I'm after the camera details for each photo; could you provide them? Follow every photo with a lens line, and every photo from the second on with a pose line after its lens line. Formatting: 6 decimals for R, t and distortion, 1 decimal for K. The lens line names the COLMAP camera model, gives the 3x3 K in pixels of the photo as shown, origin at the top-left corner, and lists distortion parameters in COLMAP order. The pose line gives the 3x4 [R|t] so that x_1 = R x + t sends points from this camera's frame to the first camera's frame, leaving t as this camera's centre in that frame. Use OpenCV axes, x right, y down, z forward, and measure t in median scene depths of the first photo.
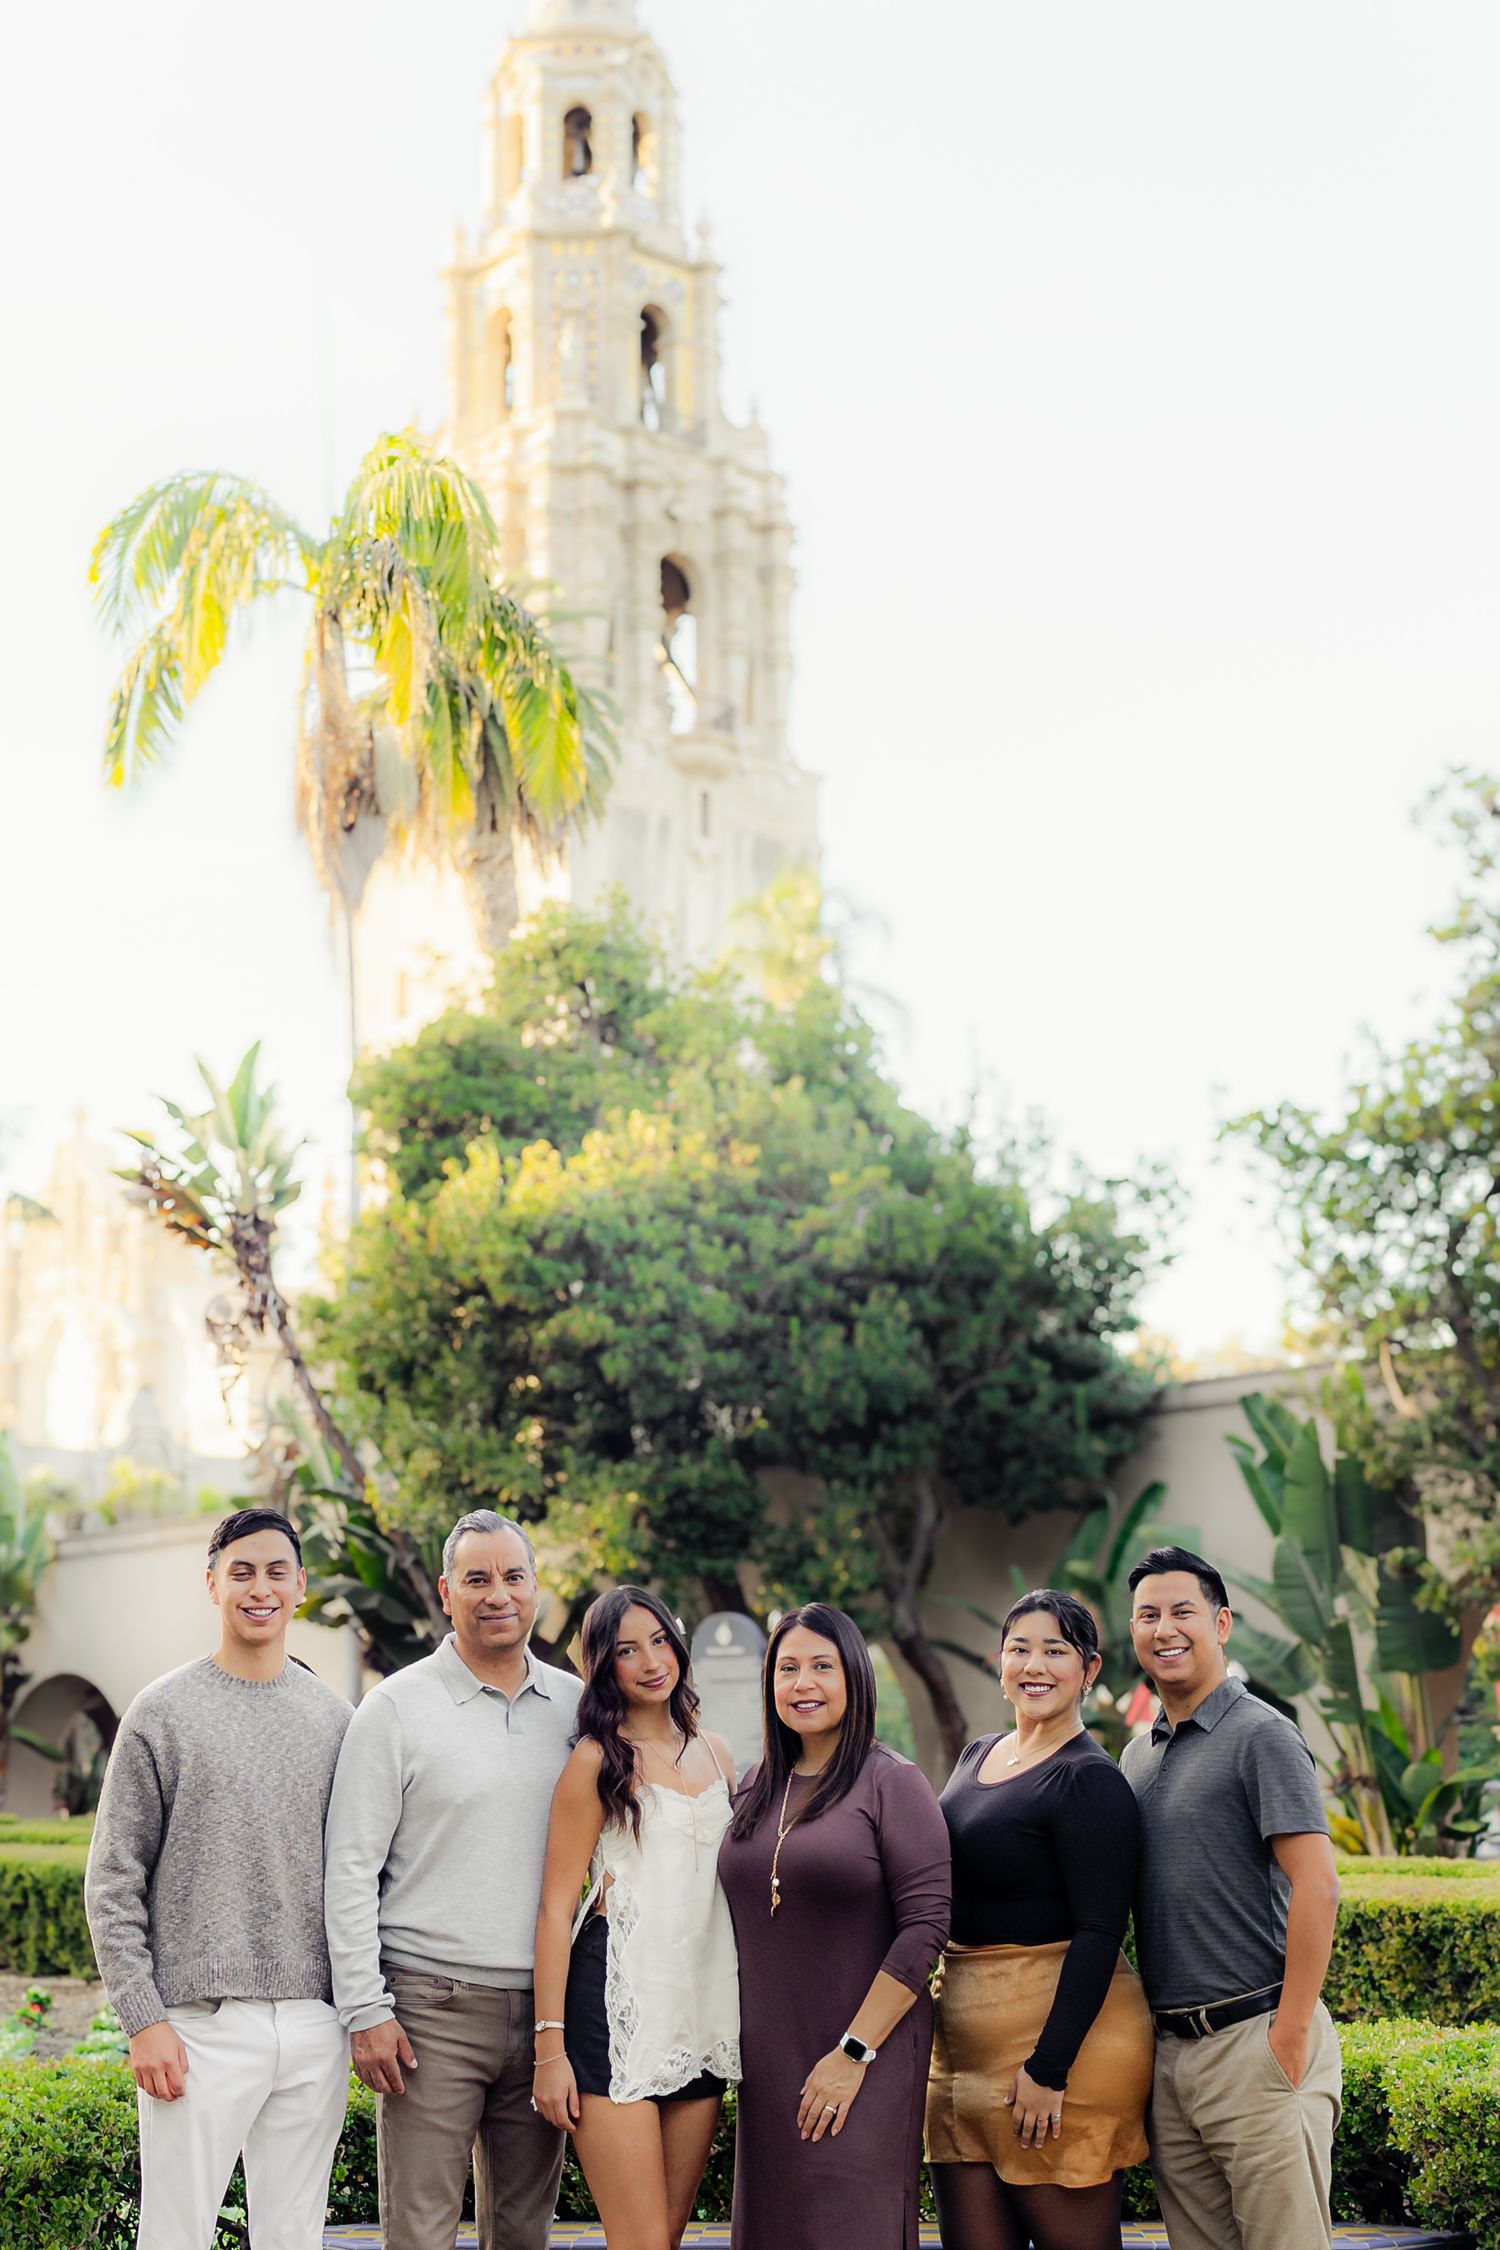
lens RADIAL K [[3475.9, 0, 717.5], [0, 3475.9, 1134.3], [0, 0, 1]] dist [0.174521, -0.707501]
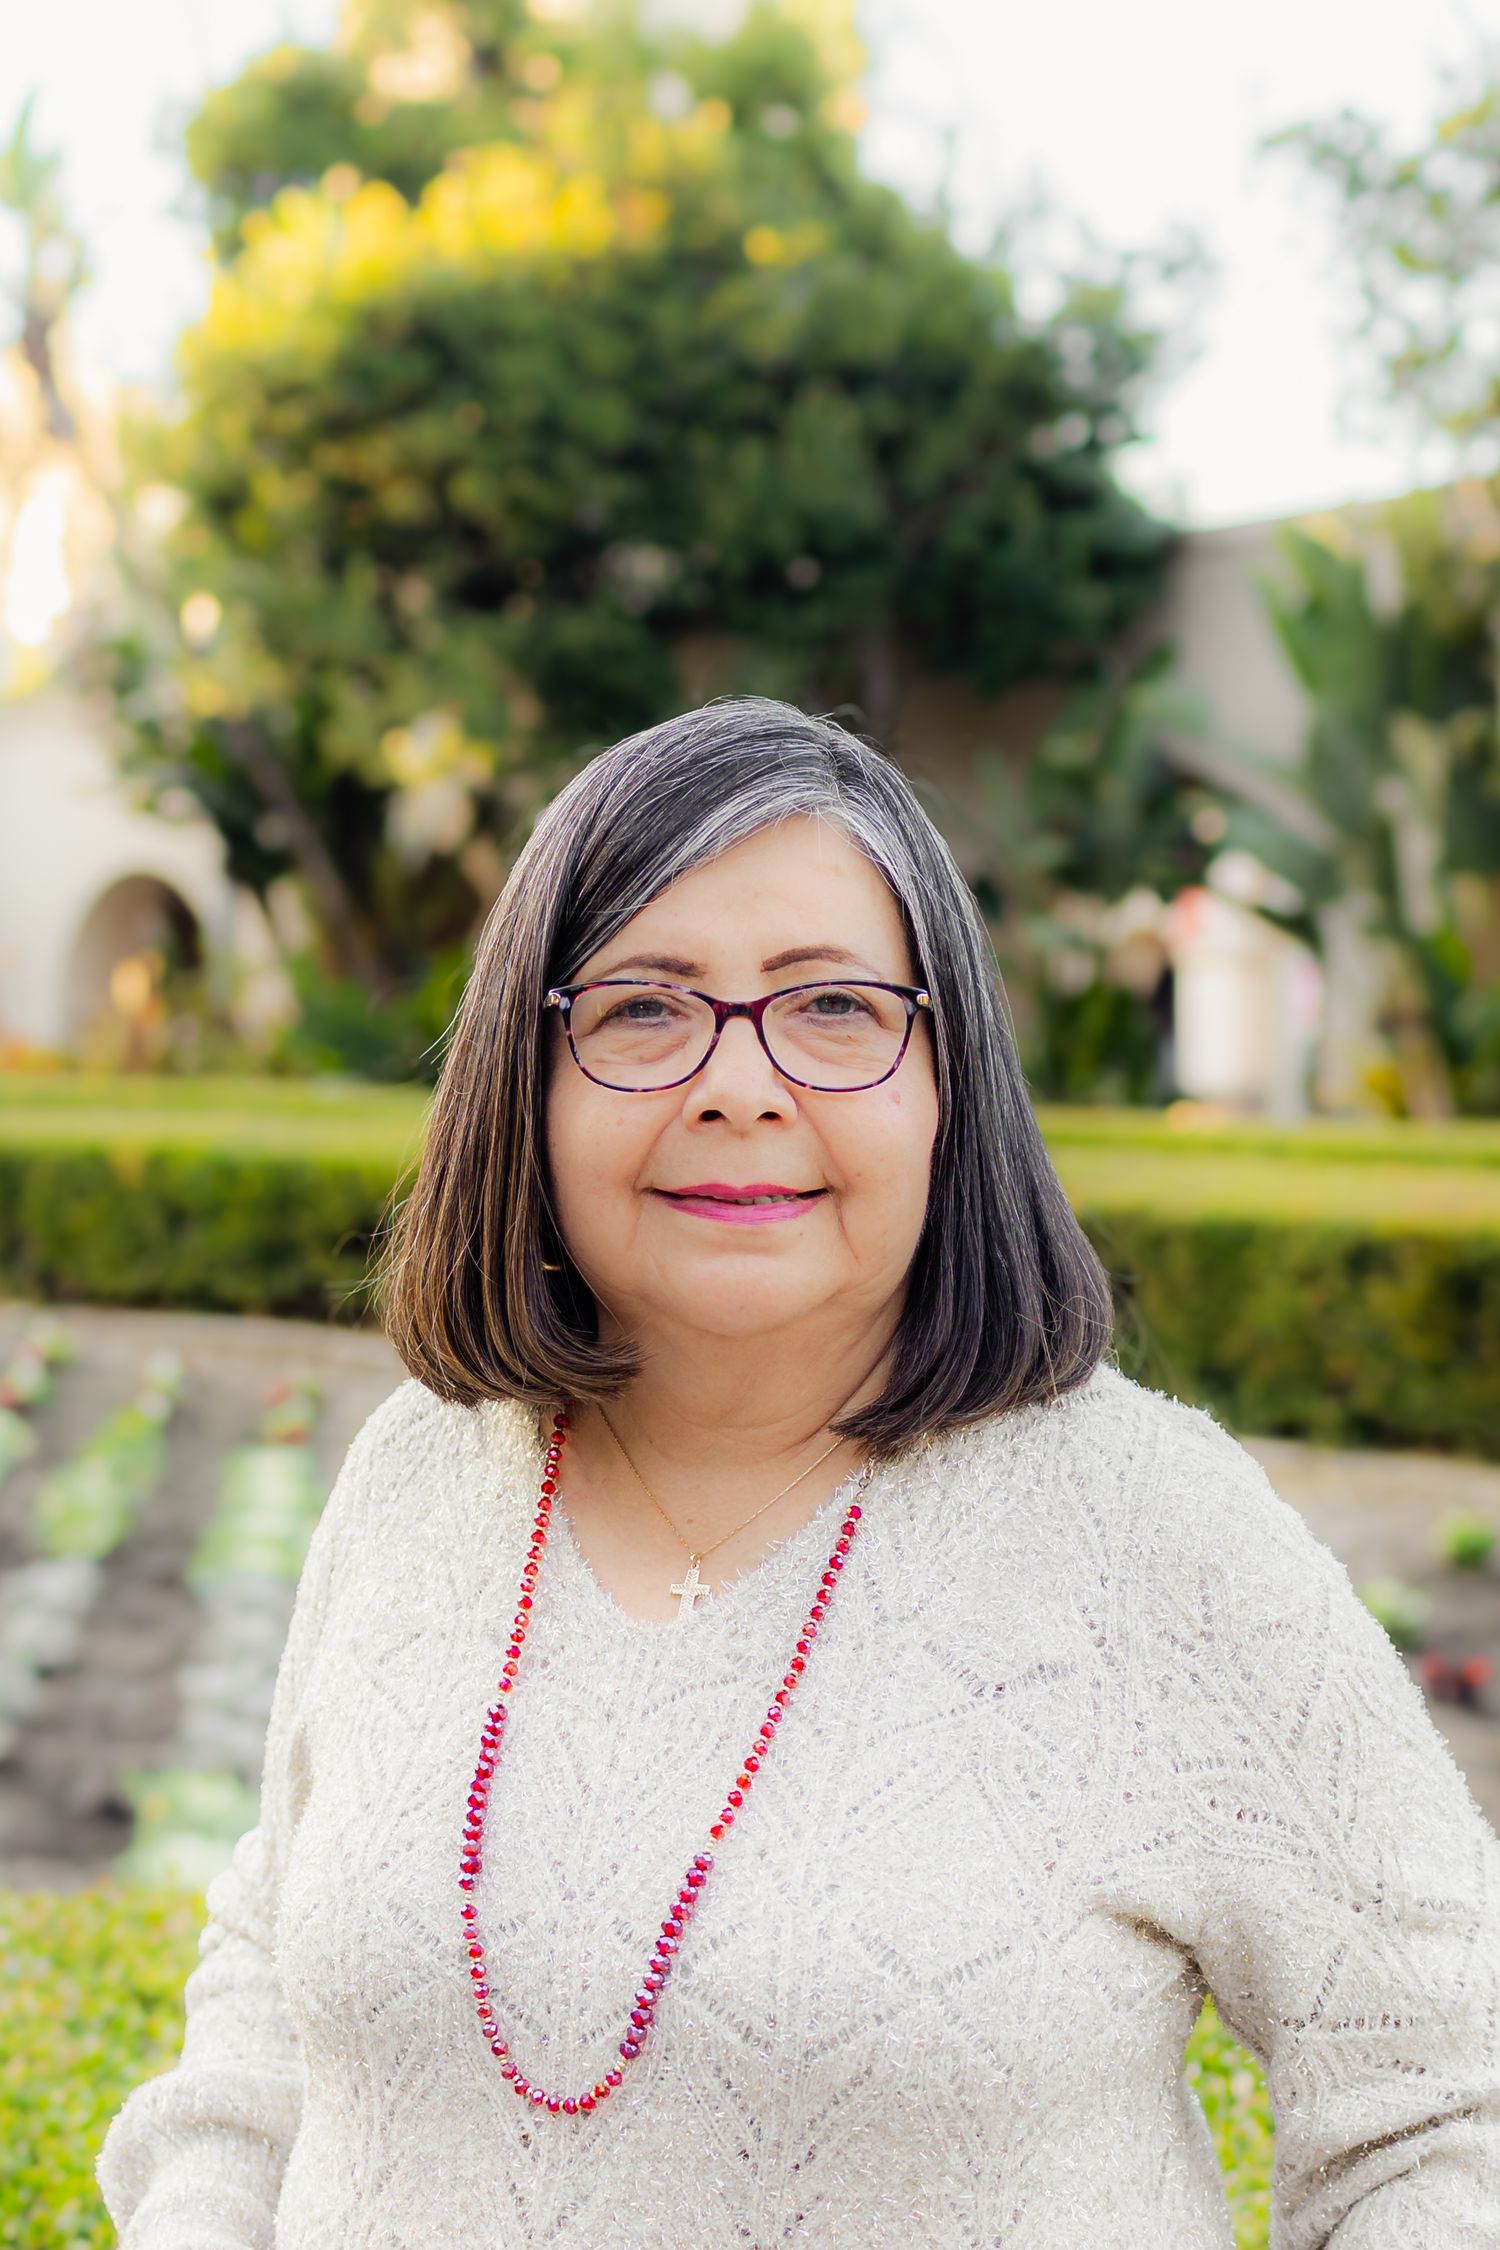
lens RADIAL K [[3648.9, 0, 682.5], [0, 3648.9, 1190.6], [0, 0, 1]] dist [0.035590, -0.093526]
pose [[0.999732, 0.005213, -0.022556, 0.035264], [0.000161, 0.972727, 0.231951, 0.028404], [0.023150, -0.231892, 0.972466, 0.167855]]
